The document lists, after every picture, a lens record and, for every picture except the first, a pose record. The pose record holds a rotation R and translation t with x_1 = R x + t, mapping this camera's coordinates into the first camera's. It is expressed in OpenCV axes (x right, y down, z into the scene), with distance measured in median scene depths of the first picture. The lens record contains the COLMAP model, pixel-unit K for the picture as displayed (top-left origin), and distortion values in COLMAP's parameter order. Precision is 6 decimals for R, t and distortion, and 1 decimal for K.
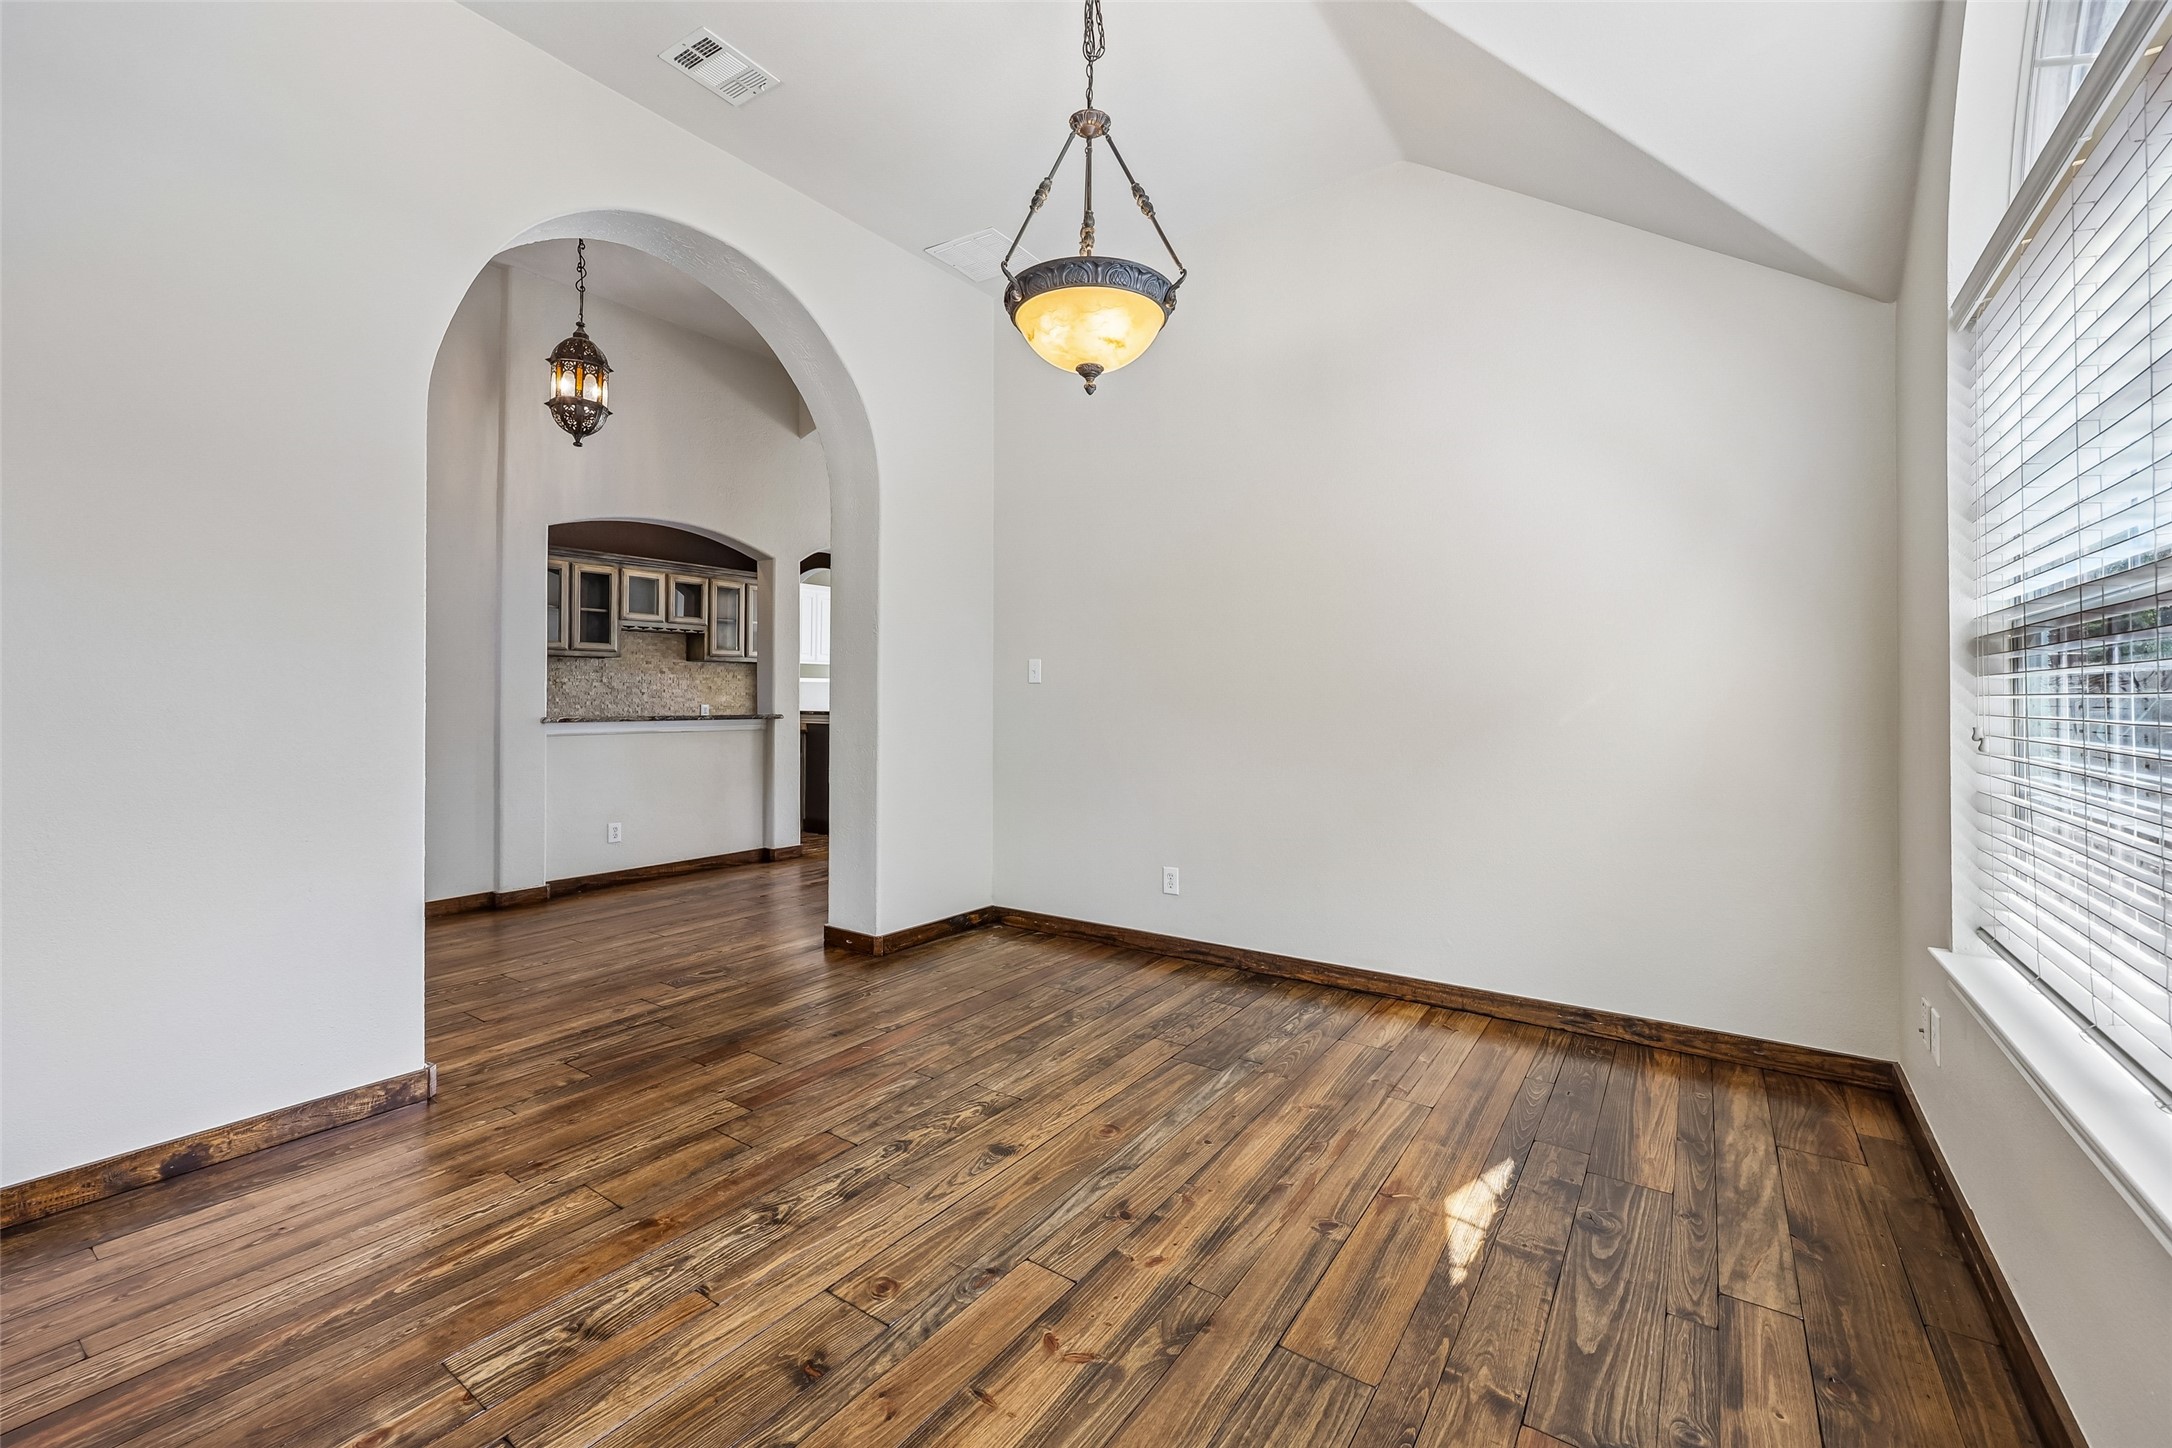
lens RADIAL K [[891.0, 0, 1090.5], [0, 891.0, 693.8], [0, 0, 1]] dist [0.000114, 0.000242]
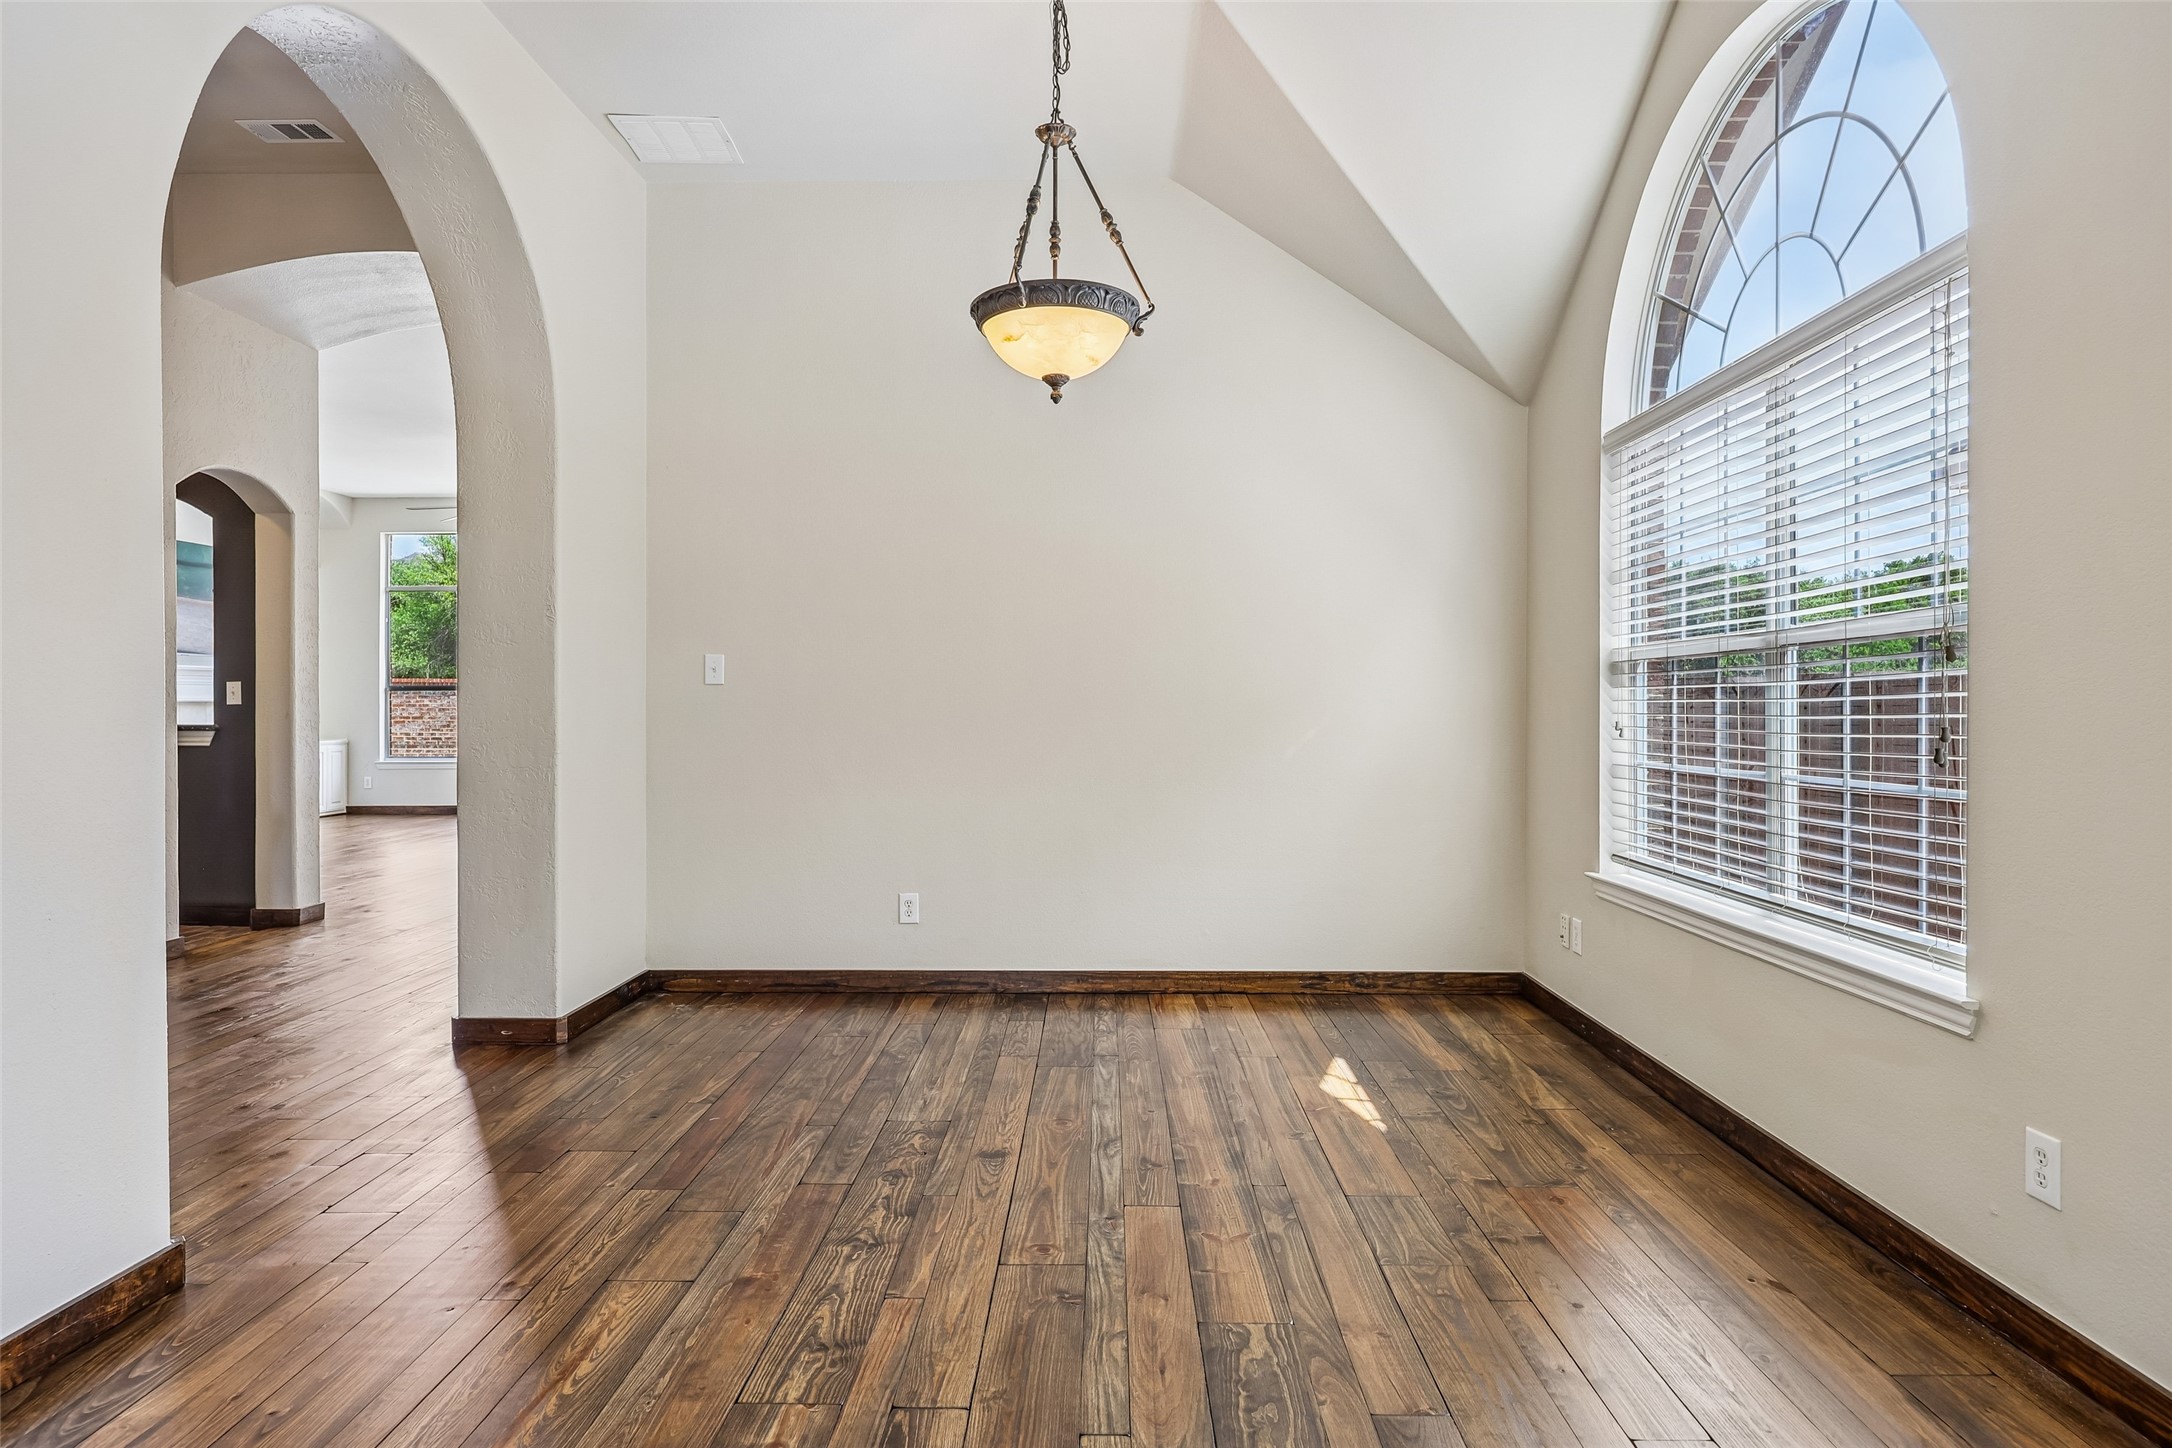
lens RADIAL K [[1217.3, 0, 1086.0], [0, 1217.3, 724.0], [0, 0, 1]] dist [0.000433, 0.000325]
pose [[0.830528, -0.009387, 0.556897, -0.754378], [-0.002225, 0.999794, 0.020171, 0.001254], [-0.556972, -0.017992, 0.830337, -0.179136]]
